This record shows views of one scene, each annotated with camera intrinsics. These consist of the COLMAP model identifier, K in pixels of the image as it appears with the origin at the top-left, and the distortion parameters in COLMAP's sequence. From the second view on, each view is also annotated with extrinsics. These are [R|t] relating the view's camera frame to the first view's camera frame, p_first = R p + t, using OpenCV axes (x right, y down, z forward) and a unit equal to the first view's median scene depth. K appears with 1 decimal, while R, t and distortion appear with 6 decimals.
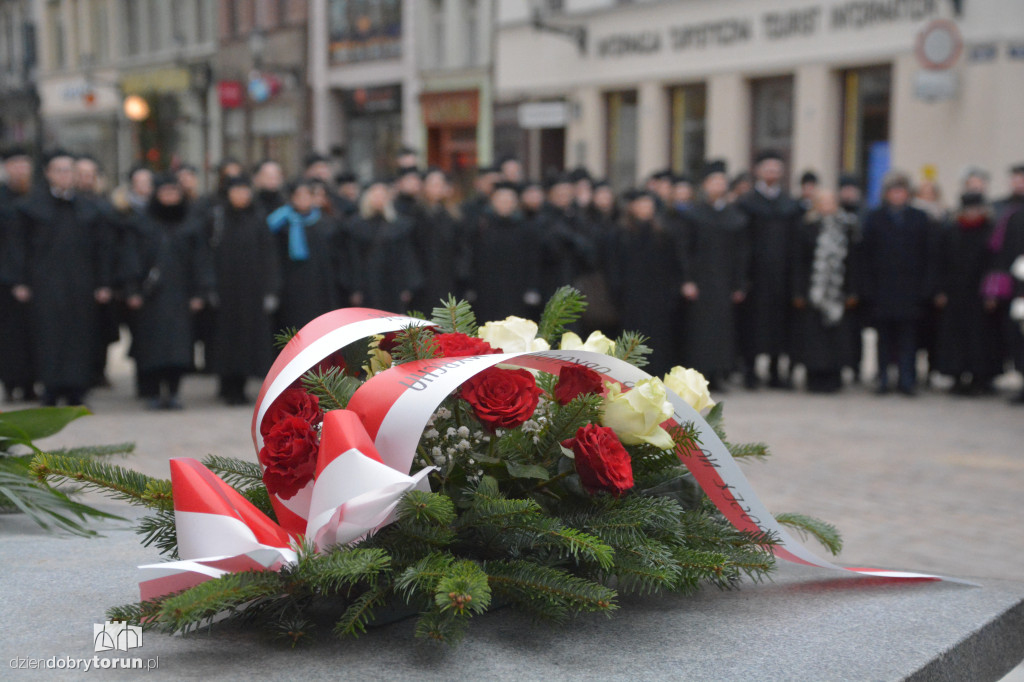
lens RADIAL K [[2070.3, 0, 502.5], [0, 2070.3, 347.3], [0, 0, 1]] dist [0.589985, 0.000000]
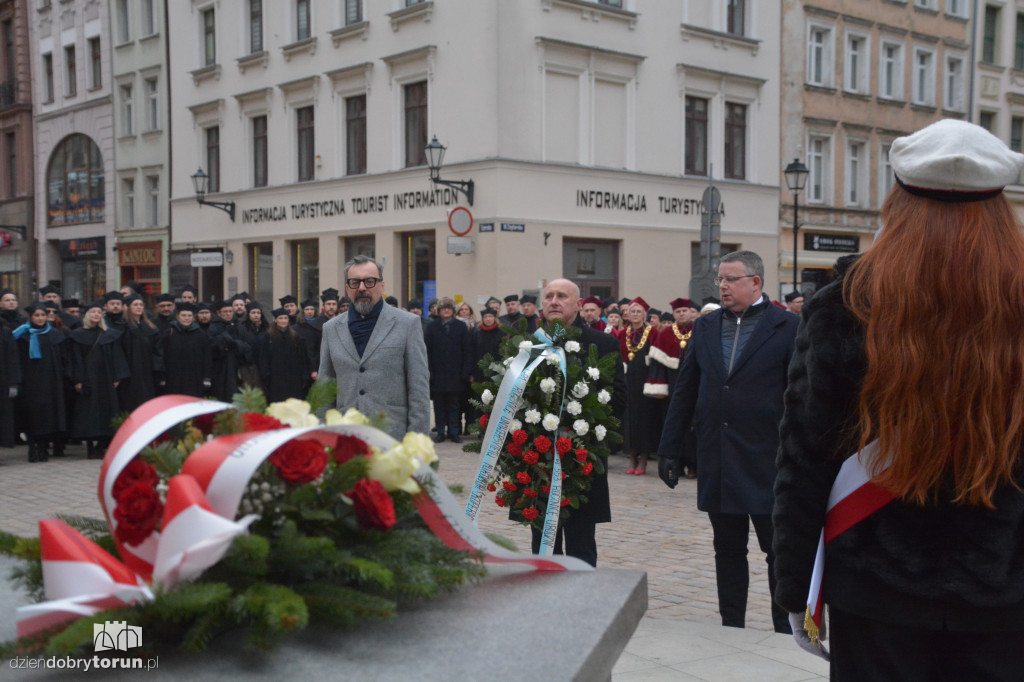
lens RADIAL K [[1358.7, 0, 511.8], [0, 1358.7, 340.7], [0, 0, 1]] dist [0.167299, 0.000000]
pose [[0.970544, -0.013630, 0.240536, -0.070864], [0.026191, 0.998450, -0.049099, -0.005524], [-0.239495, 0.053953, 0.969397, 0.101696]]
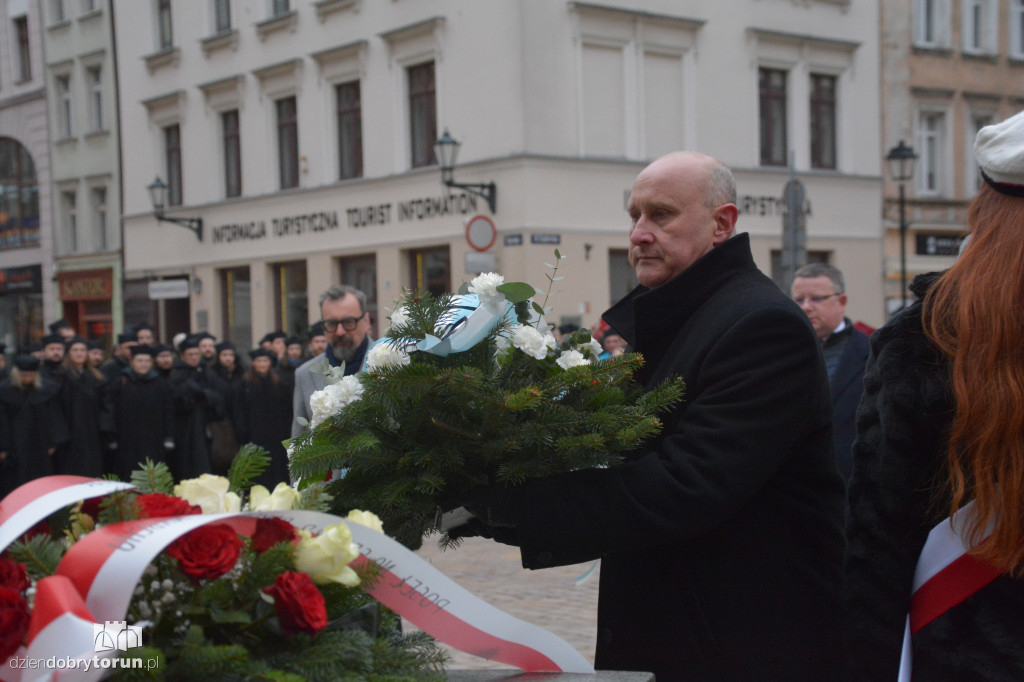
lens RADIAL K [[1688.3, 0, 507.2], [0, 1688.3, 340.7], [0, 0, 1]] dist [0.366839, 0.000000]
pose [[0.976185, -0.035653, 0.213990, -0.032004], [0.052290, 0.995990, -0.072594, -0.011474], [-0.210544, 0.082054, 0.974135, 0.064571]]
